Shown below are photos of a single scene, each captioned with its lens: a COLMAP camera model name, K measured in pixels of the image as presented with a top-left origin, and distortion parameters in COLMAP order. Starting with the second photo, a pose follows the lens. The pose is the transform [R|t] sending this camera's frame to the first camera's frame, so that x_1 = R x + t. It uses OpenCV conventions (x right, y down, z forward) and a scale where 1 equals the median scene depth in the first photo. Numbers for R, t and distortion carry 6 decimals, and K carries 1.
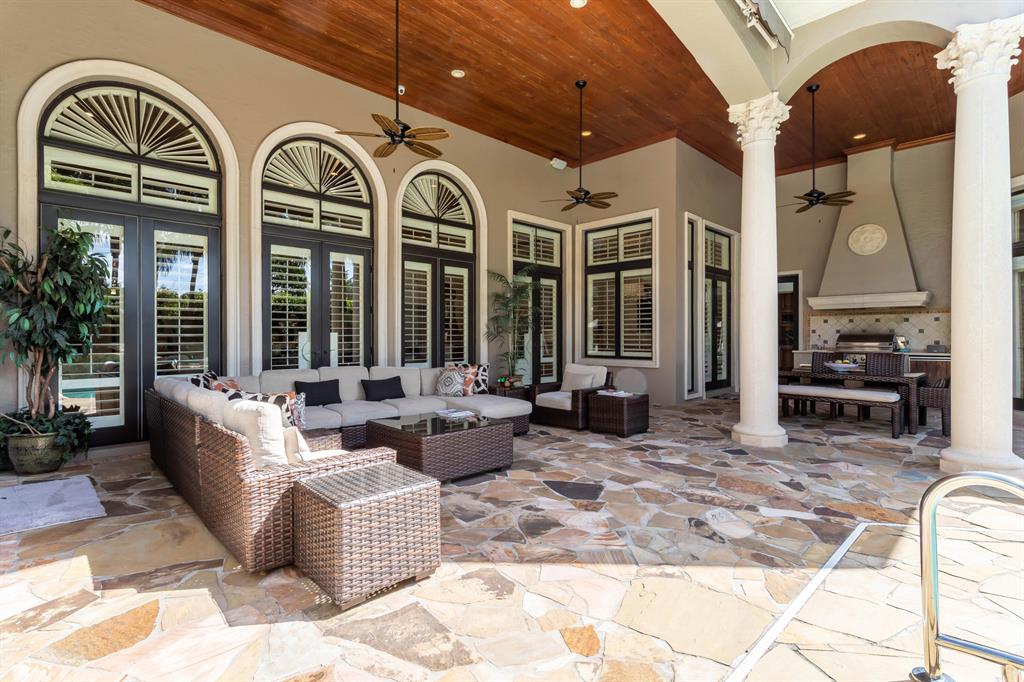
lens RADIAL K [[486.1, 0, 513.6], [0, 486.1, 340.6], [0, 0, 1]] dist [0.000068, 0.000051]
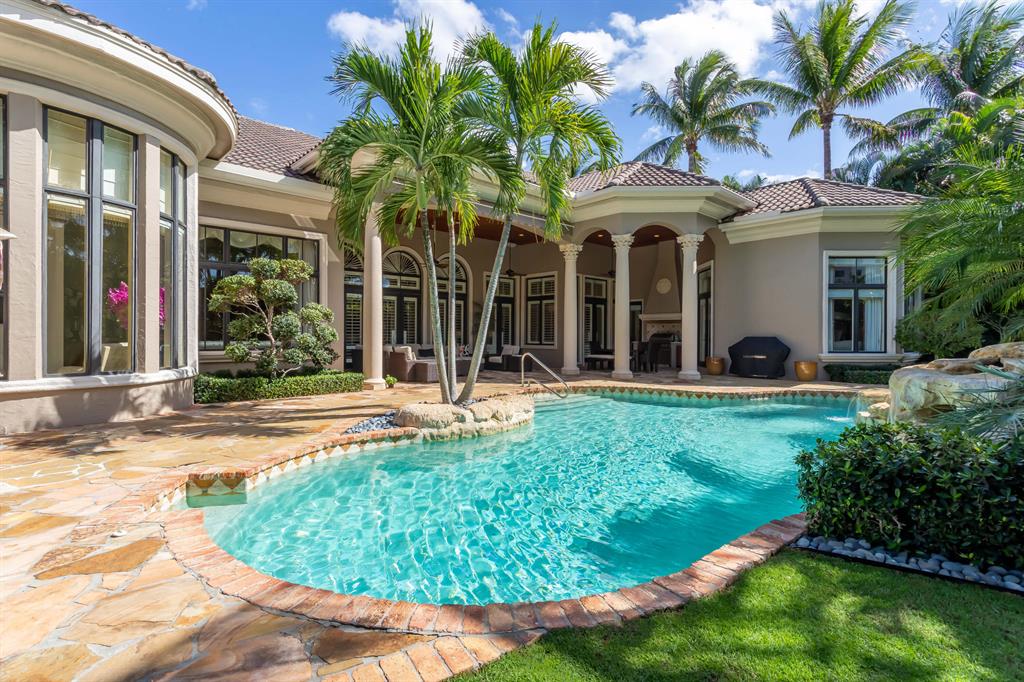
lens RADIAL K [[486.1, 0, 510.7], [0, 486.1, 339.6], [0, 0, 1]] dist [0.000068, 0.000051]
pose [[0.999046, 0.007396, -0.043042, 0.176842], [-0.007430, 0.999972, -0.000626, 0.017710], [0.043036, 0.000945, 0.999073, -0.957263]]
